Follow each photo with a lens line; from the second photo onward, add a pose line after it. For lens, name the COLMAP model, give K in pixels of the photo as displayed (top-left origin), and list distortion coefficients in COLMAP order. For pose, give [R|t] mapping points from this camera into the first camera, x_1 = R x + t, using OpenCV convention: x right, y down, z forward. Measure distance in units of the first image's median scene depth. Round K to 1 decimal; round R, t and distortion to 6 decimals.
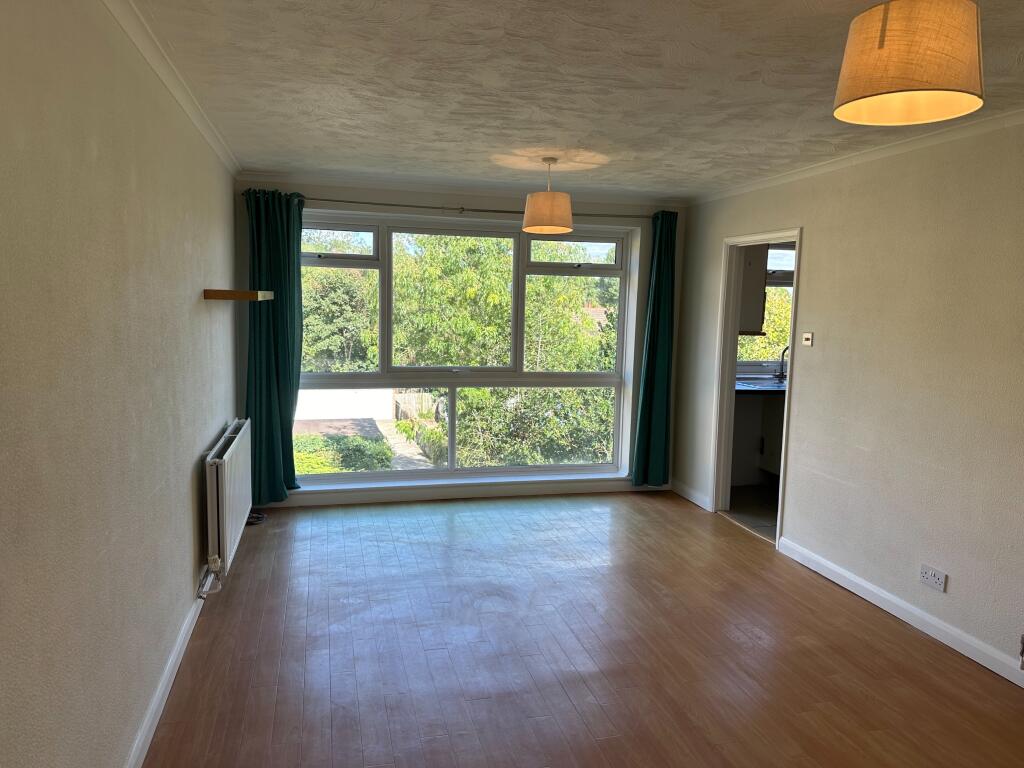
lens RADIAL K [[699.7, 0, 512.0], [0, 699.7, 384.0], [0, 0, 1]] dist [0.069583, -0.101858]
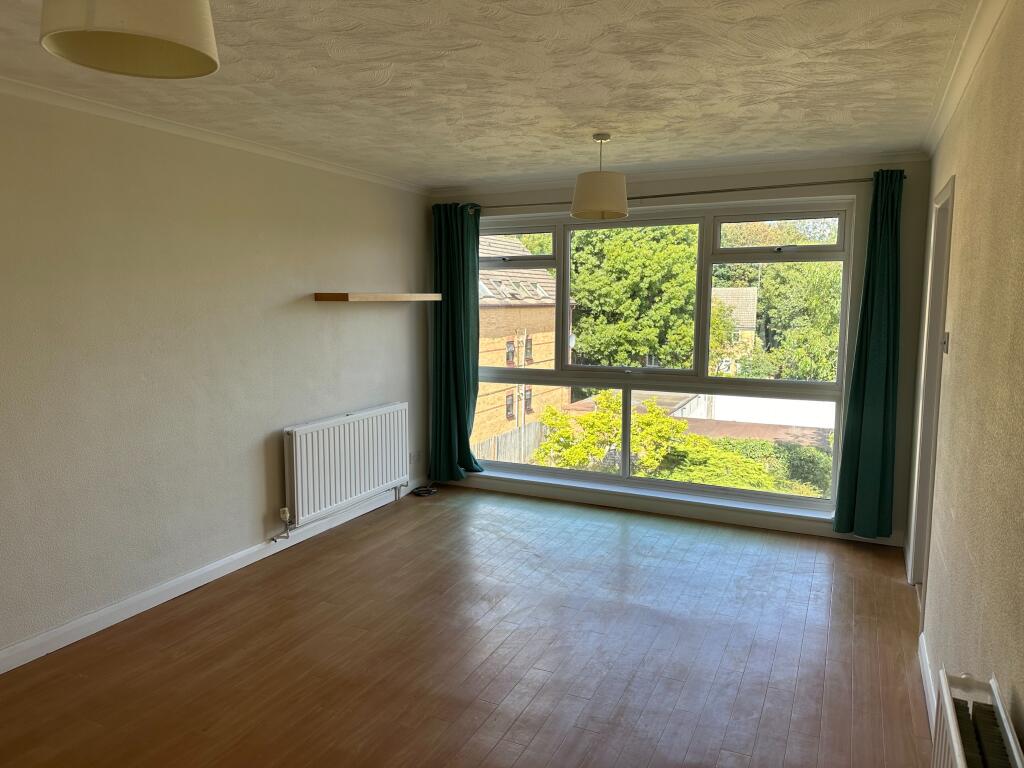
lens RADIAL K [[699.7, 0, 512.0], [0, 699.7, 384.0], [0, 0, 1]] dist [0.069583, -0.101858]
pose [[0.758510, 0.053114, -0.649493, 0.451348], [-0.055081, 0.998332, 0.017314, -0.011459], [0.649329, 0.022642, 0.760170, 0.204702]]
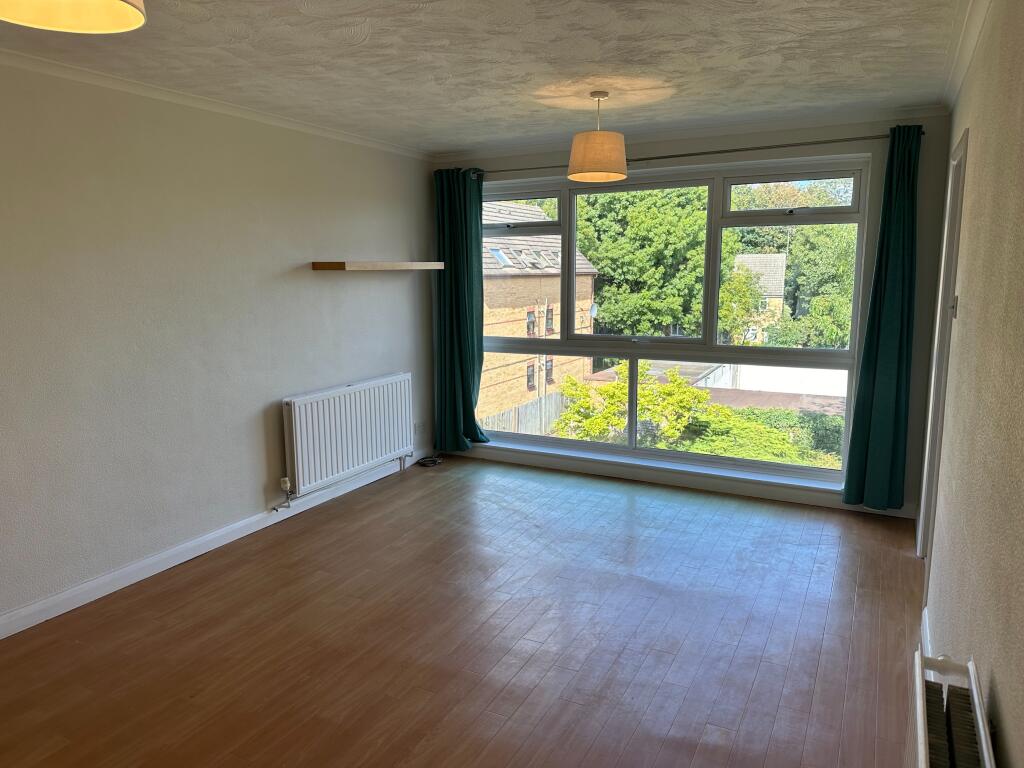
lens RADIAL K [[700.5, 0, 508.4], [0, 700.5, 383.3], [0, 0, 1]] dist [0.069713, -0.099297]
pose [[0.733053, 0.077442, -0.675748, 0.464653], [-0.049617, 0.996939, 0.060427, -0.011461], [0.678359, -0.010767, 0.734652, 0.233224]]
